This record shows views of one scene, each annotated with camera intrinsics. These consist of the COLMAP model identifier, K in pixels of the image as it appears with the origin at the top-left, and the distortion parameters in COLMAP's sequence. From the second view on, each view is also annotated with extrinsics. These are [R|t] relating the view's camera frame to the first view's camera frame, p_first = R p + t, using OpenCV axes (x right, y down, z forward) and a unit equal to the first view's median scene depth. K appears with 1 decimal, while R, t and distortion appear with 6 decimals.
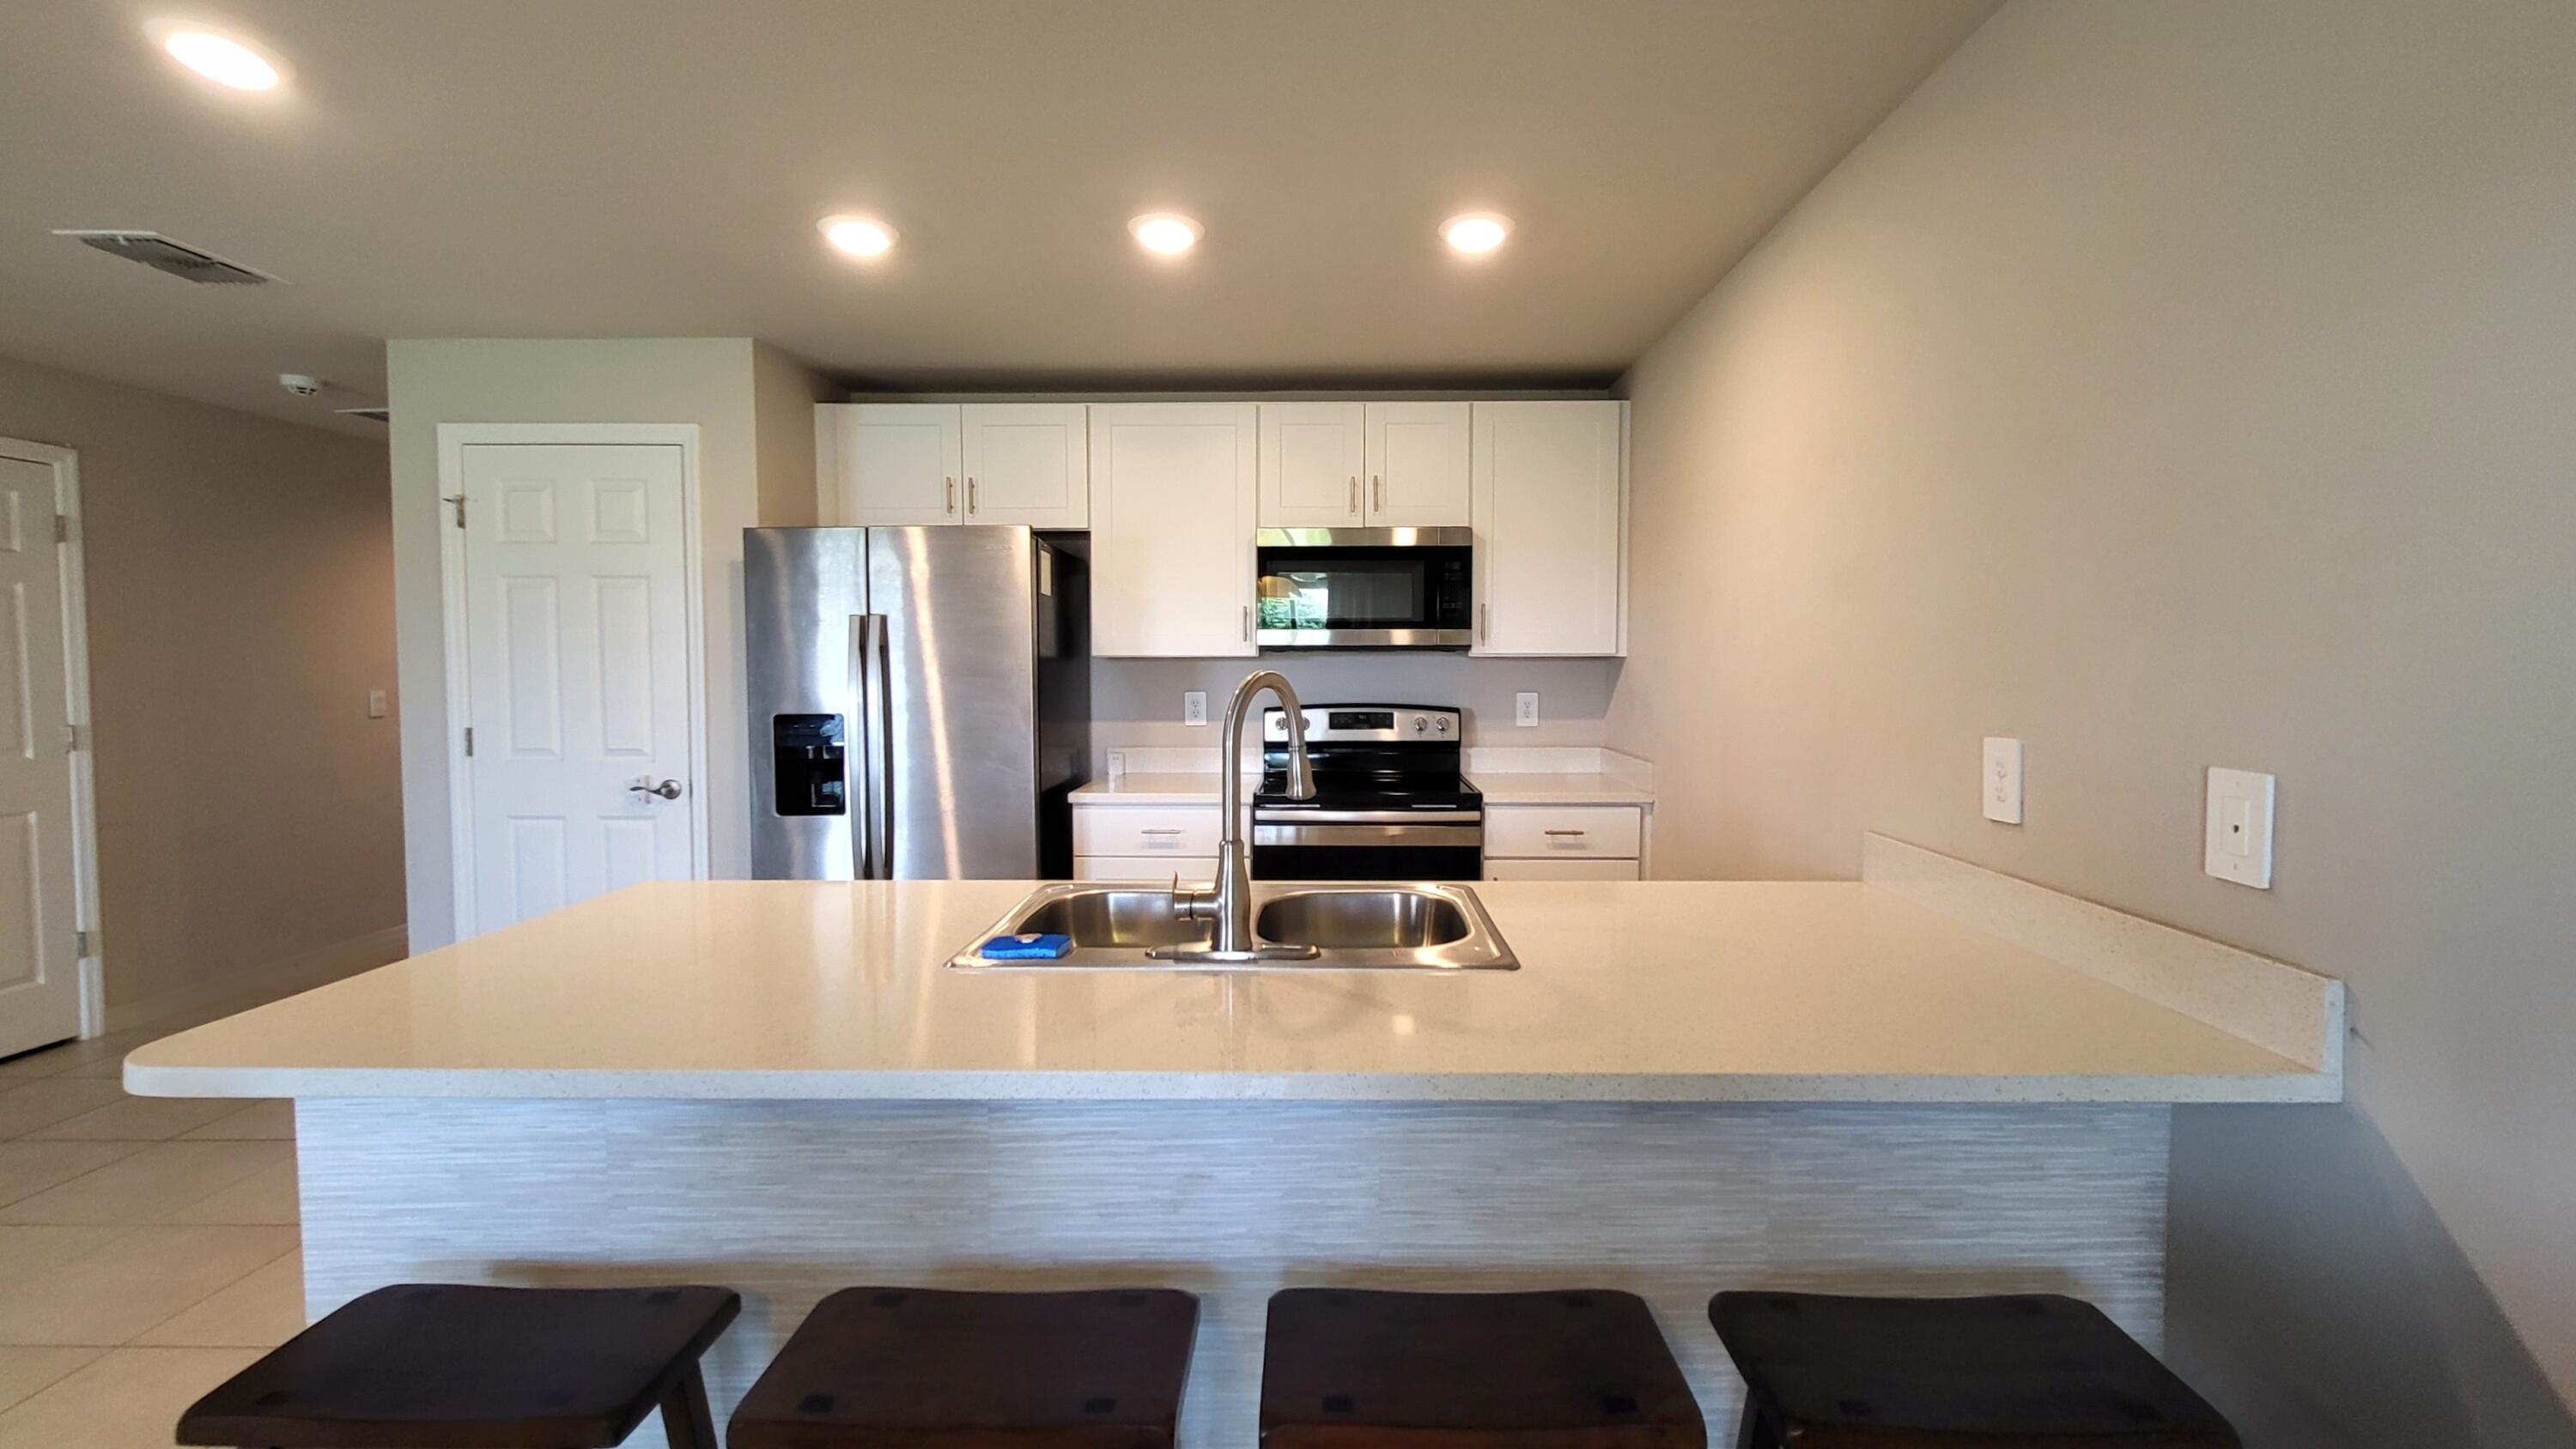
lens RADIAL K [[1072.6, 0, 1298.2], [0, 1072.6, 704.6], [0, 0, 1]] dist [0.024791, 0.000030]
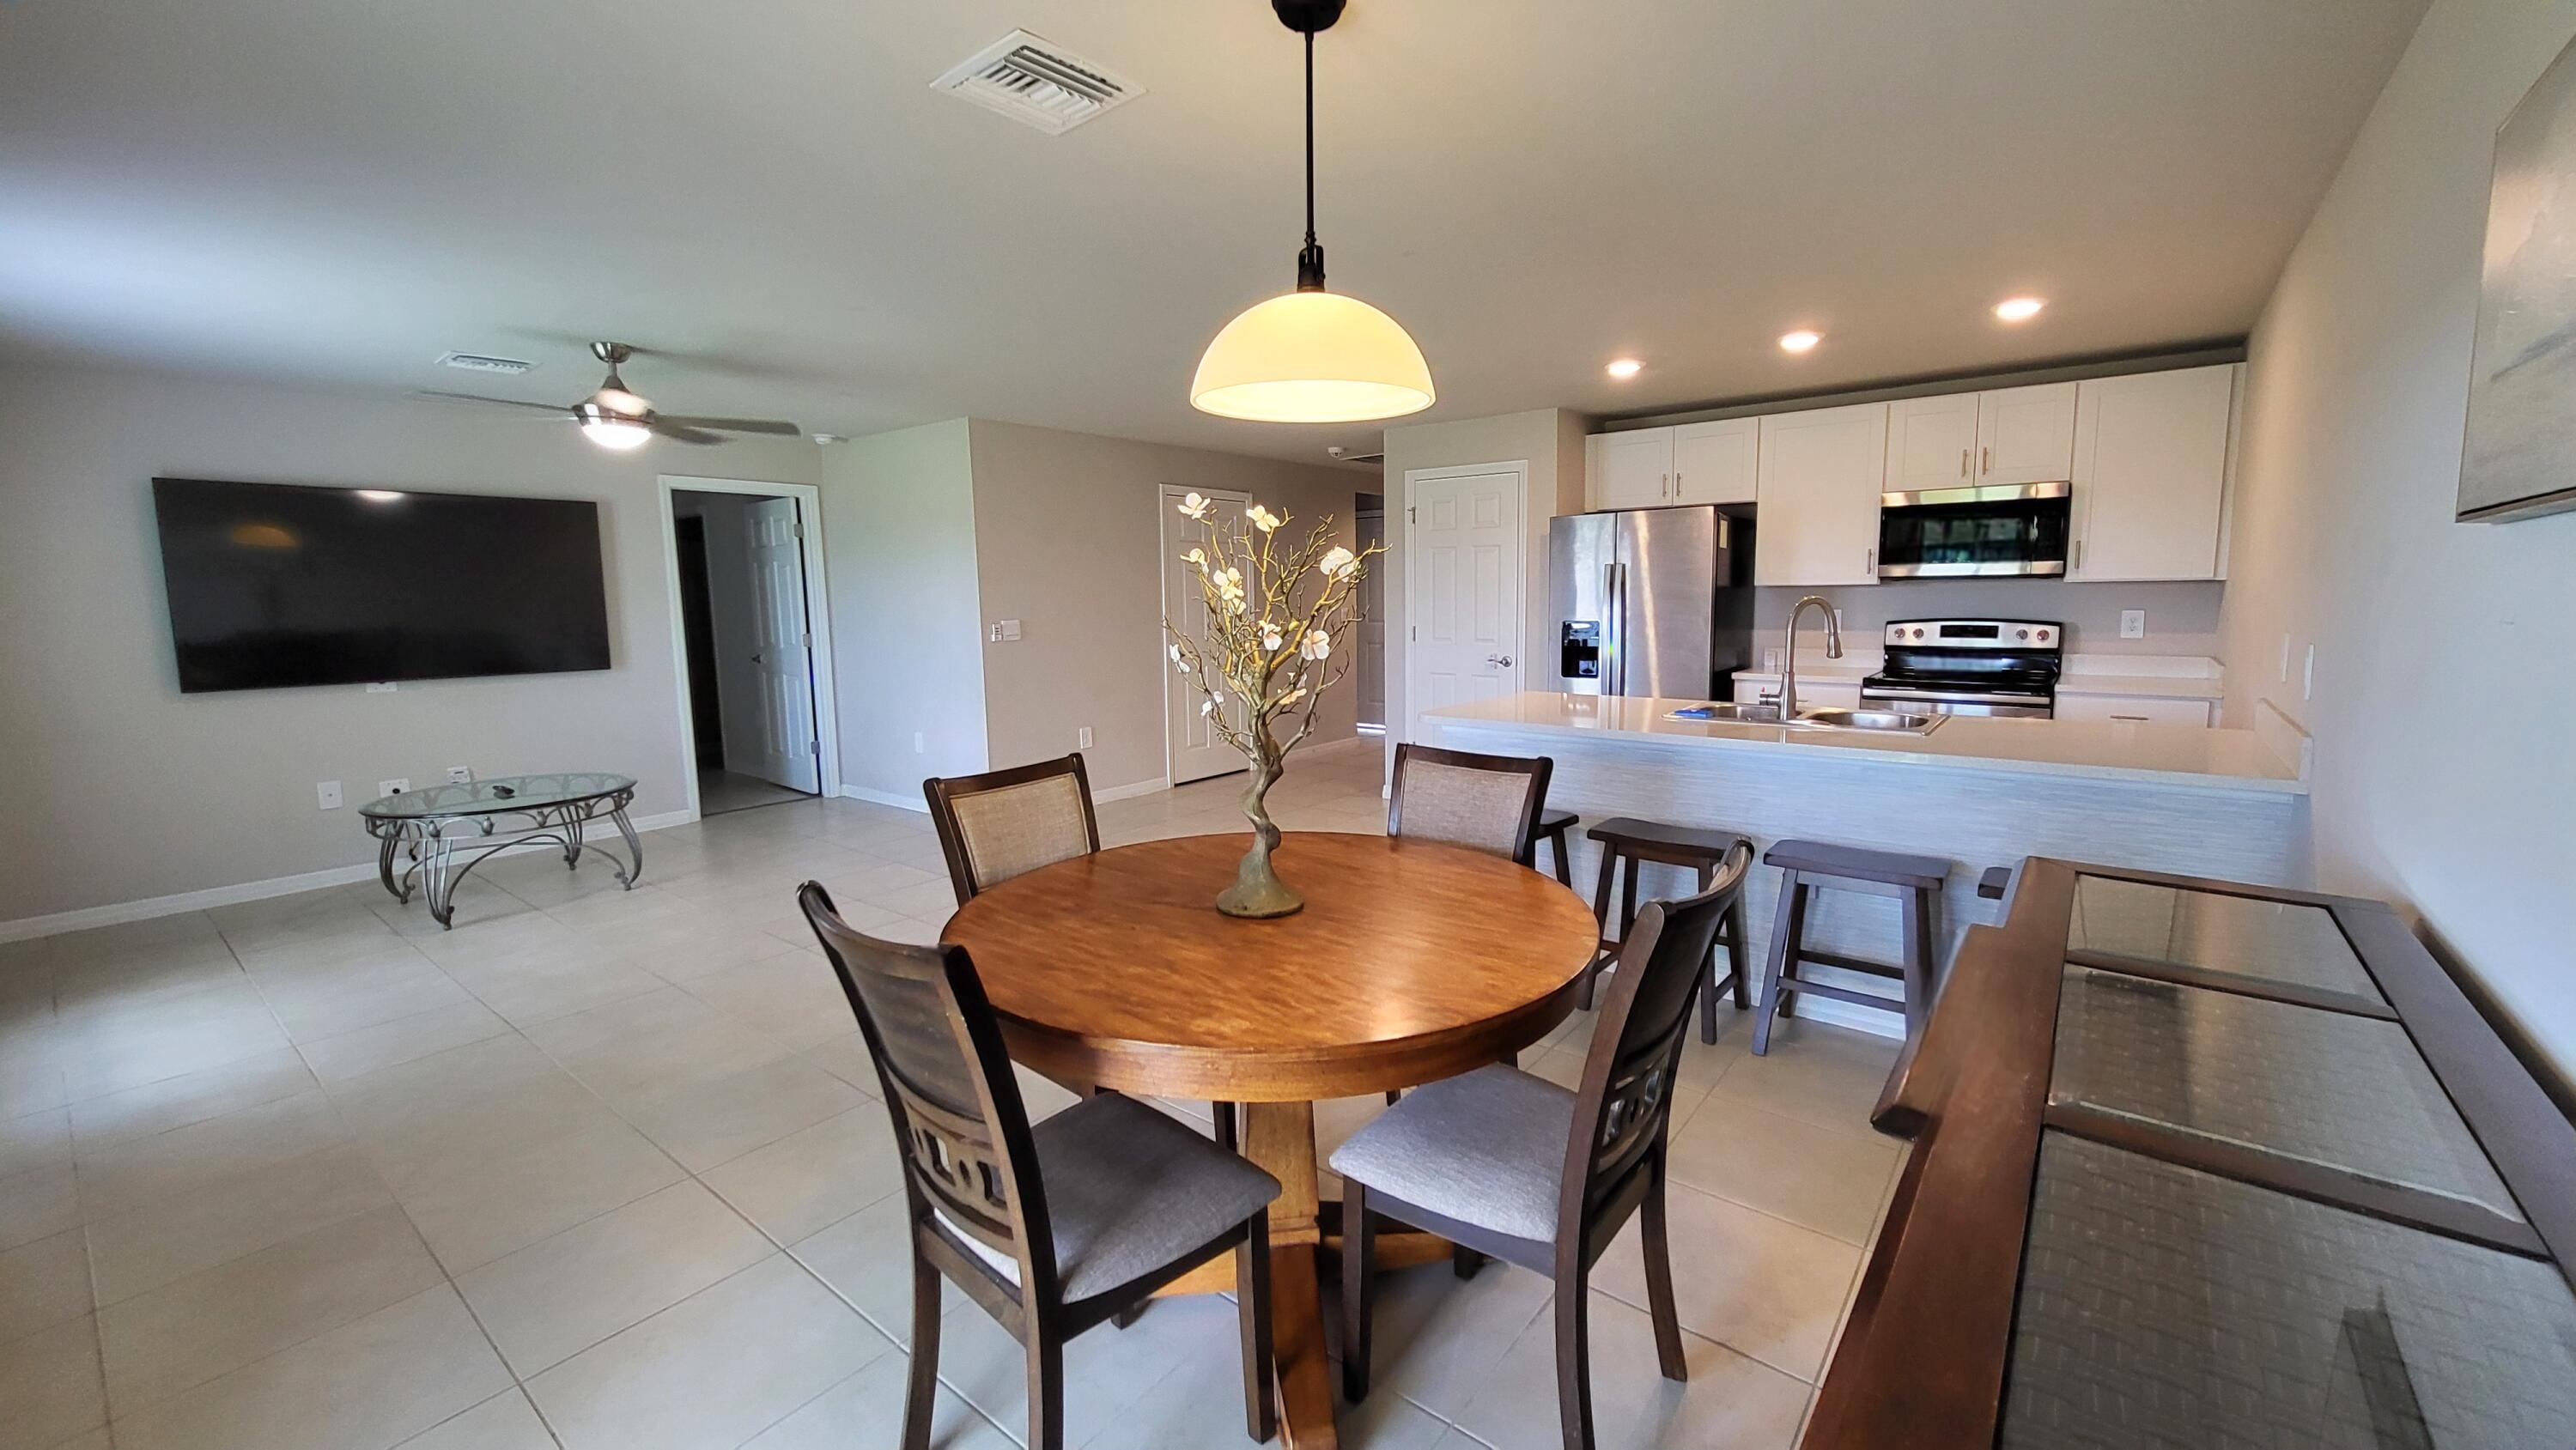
lens RADIAL K [[1010.3, 0, 1308.9], [0, 1010.3, 708.4], [0, 0, 1]] dist [0.000814, 0.000053]
pose [[0.798551, 0.059419, -0.598988, 0.176476], [-0.012169, 0.996506, 0.082630, 0.018219], [0.601805, -0.058695, 0.796484, -0.544316]]
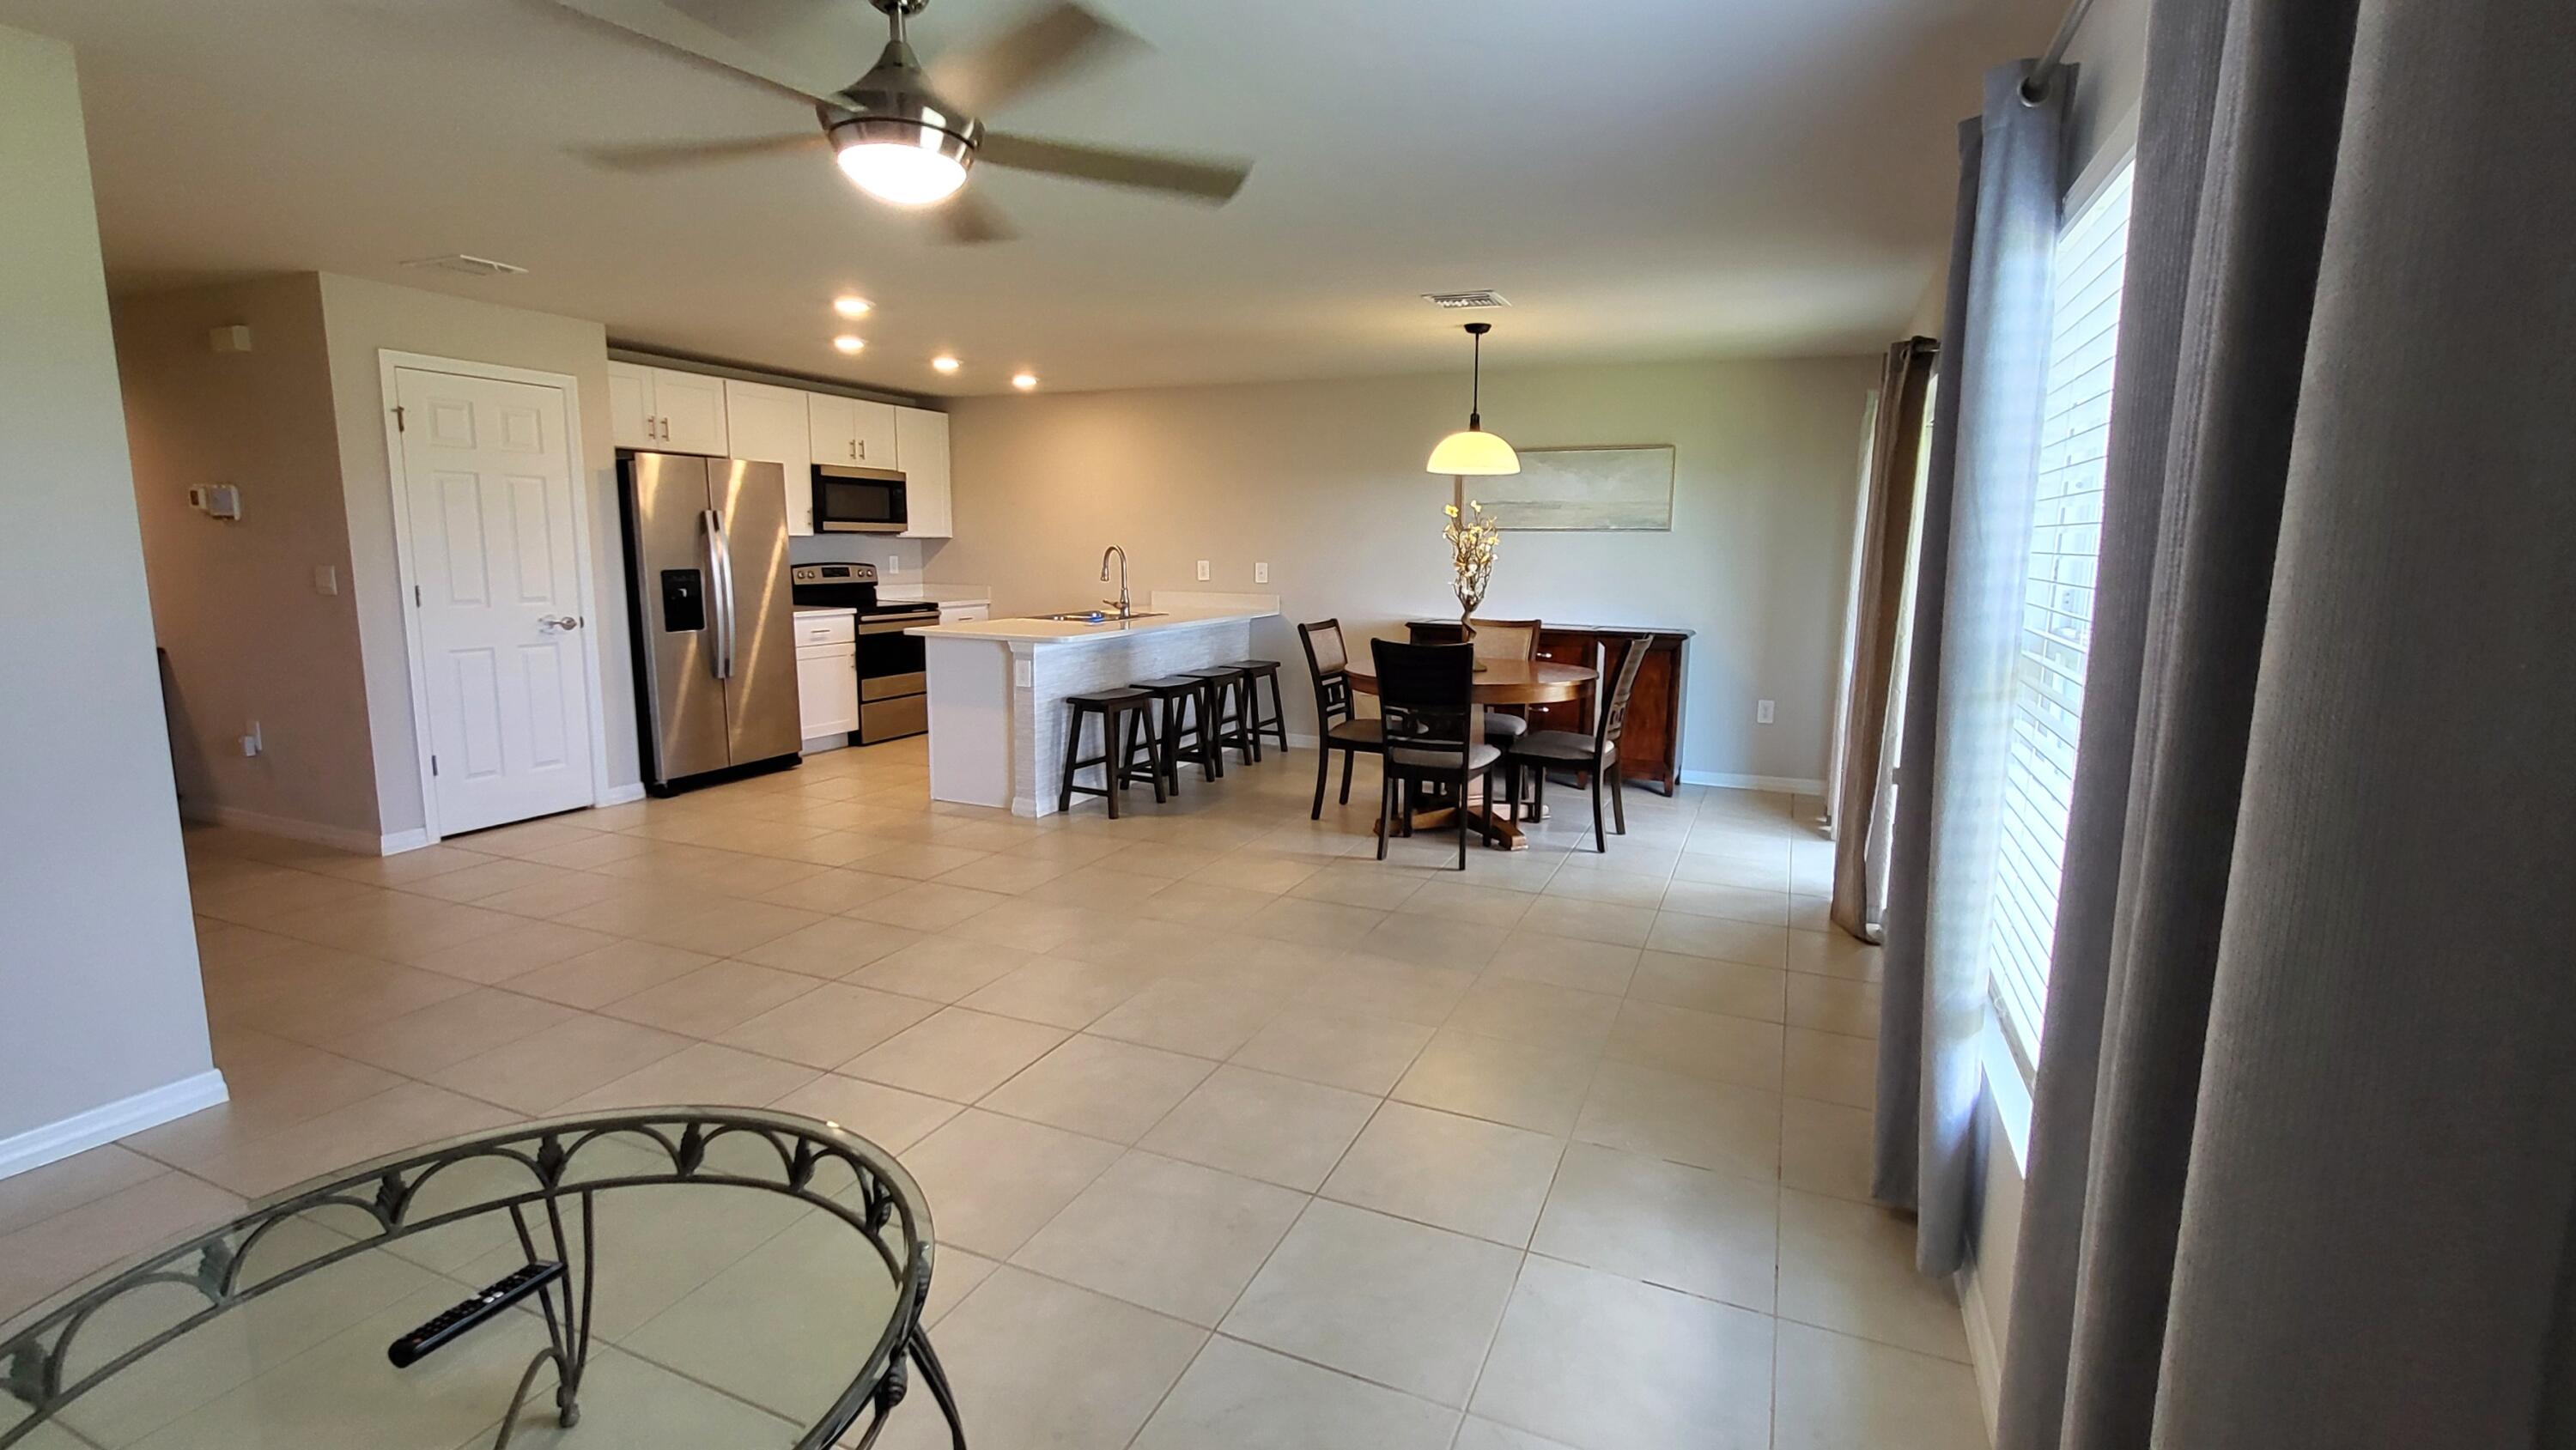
lens RADIAL K [[1153.9, 0, 1288.0], [0, 1153.9, 725.0], [0, 0, 1]] dist [-0.000328, -0.000203]
pose [[0.383657, -0.139350, 0.912901, -1.596071], [0.025909, 0.989784, 0.140198, 0.019013], [-0.923112, -0.030136, 0.383348, -0.504985]]
